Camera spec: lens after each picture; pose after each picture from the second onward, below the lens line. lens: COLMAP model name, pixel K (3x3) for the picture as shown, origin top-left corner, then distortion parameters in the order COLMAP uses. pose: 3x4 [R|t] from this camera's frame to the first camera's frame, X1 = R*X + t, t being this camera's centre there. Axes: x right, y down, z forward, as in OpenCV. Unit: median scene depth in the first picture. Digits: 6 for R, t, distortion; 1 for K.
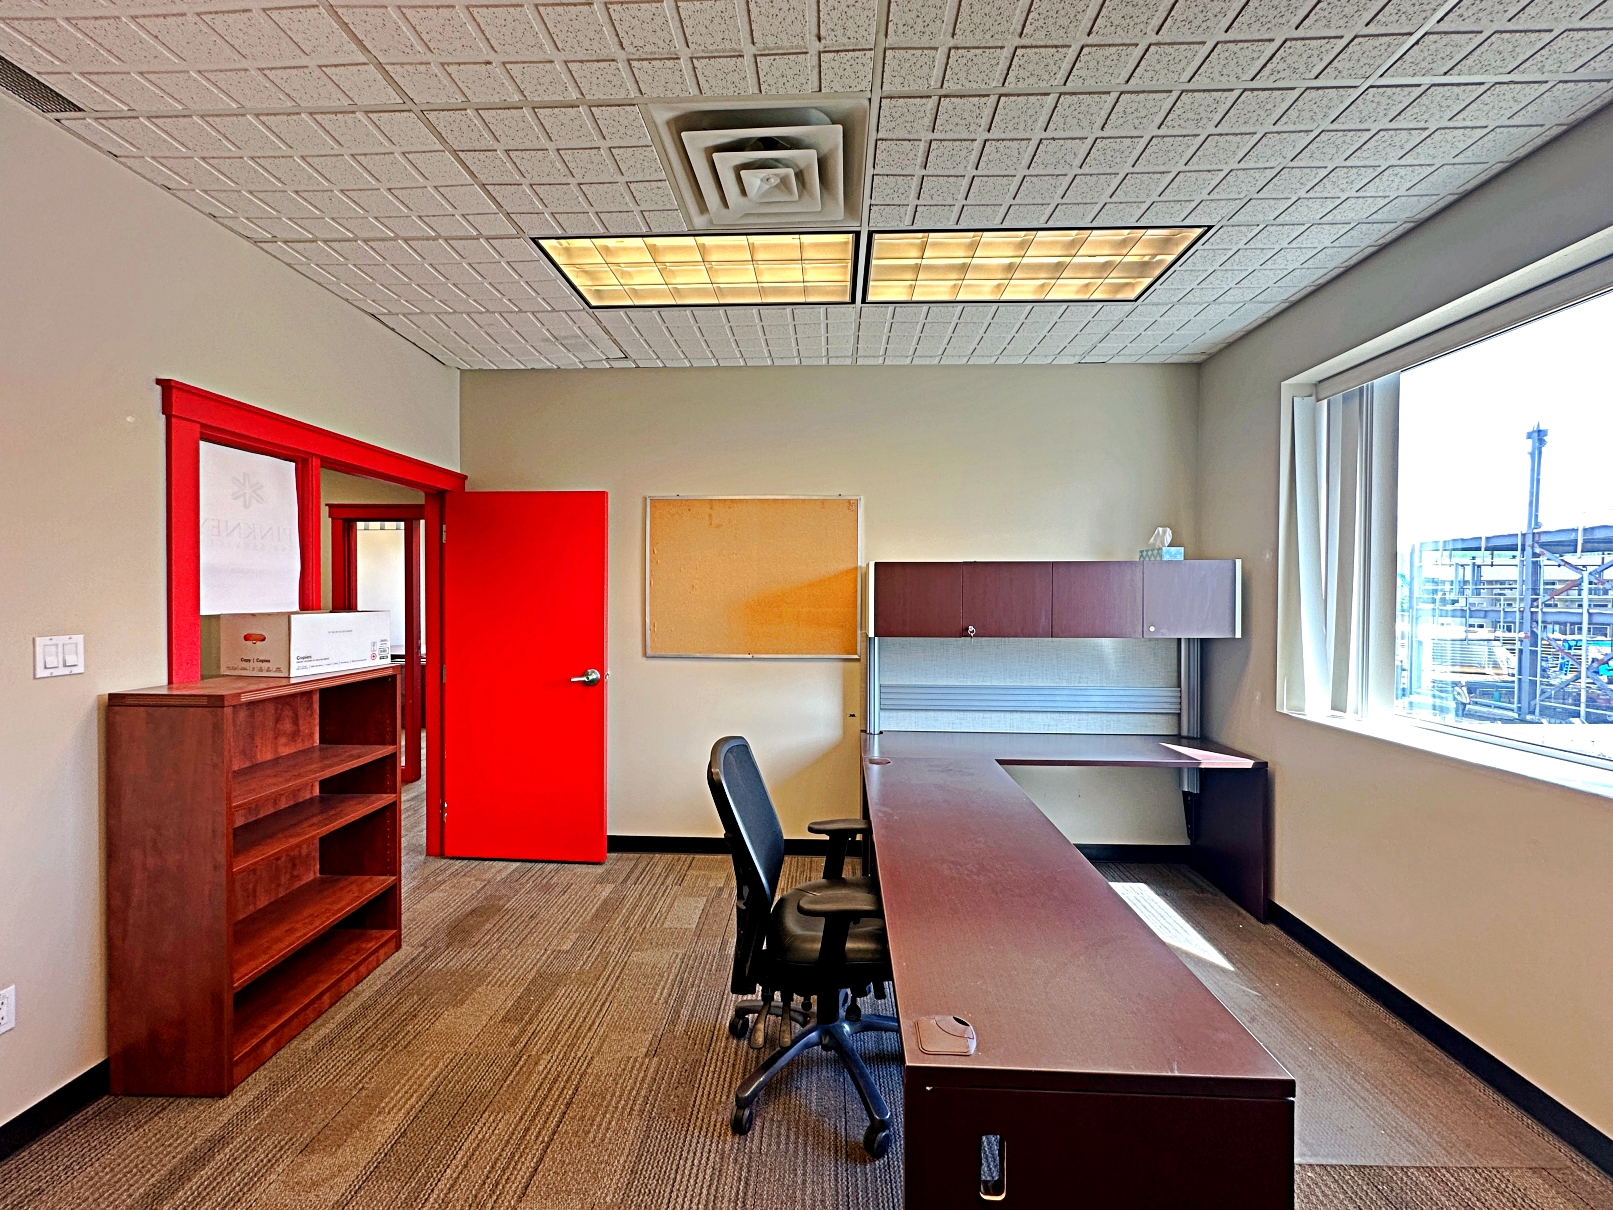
lens RADIAL K [[642.5, 0, 792.4], [0, 642.5, 609.7], [0, 0, 1]] dist [-0.002569, 0.000844]
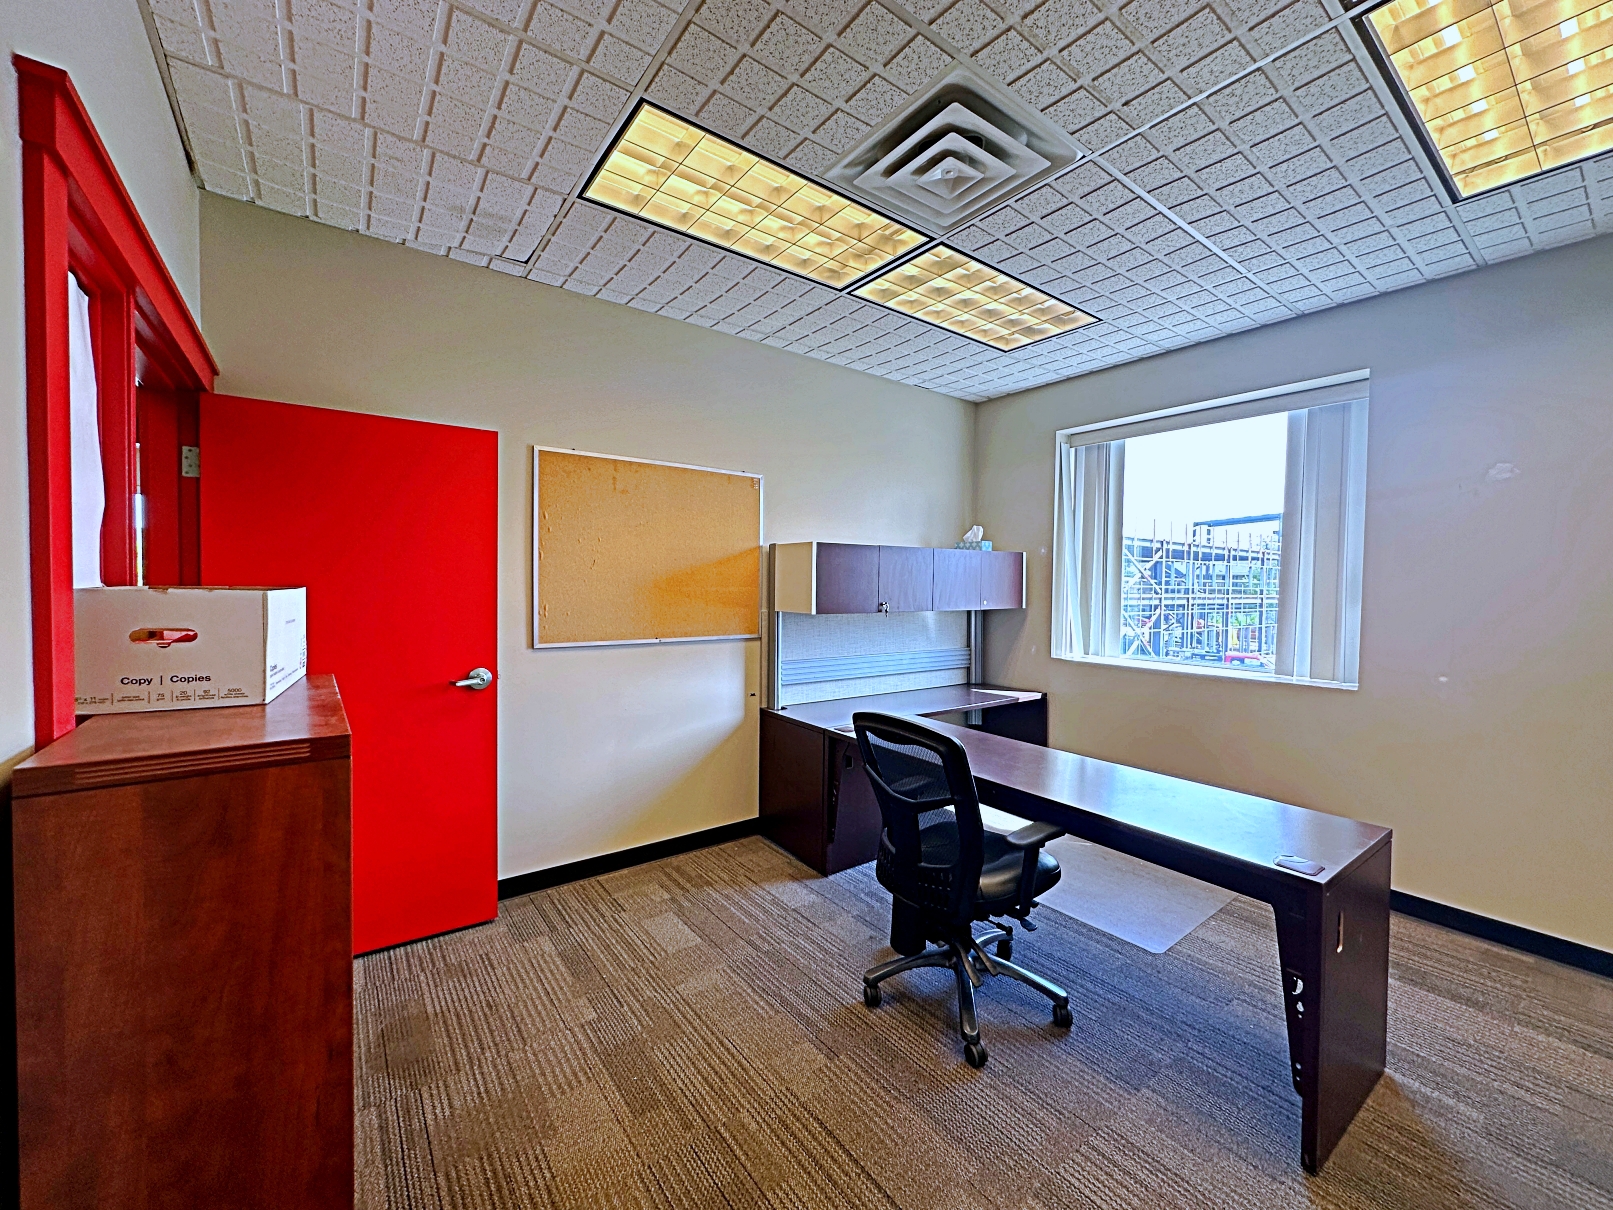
lens RADIAL K [[642.5, 0, 813.1], [0, 642.5, 609.0], [0, 0, 1]] dist [-0.002569, 0.000844]
pose [[0.776646, -0.020208, 0.629612, -0.506844], [0.006738, 0.999695, 0.023775, 0.008952], [-0.629901, -0.014223, 0.776545, 0.182707]]
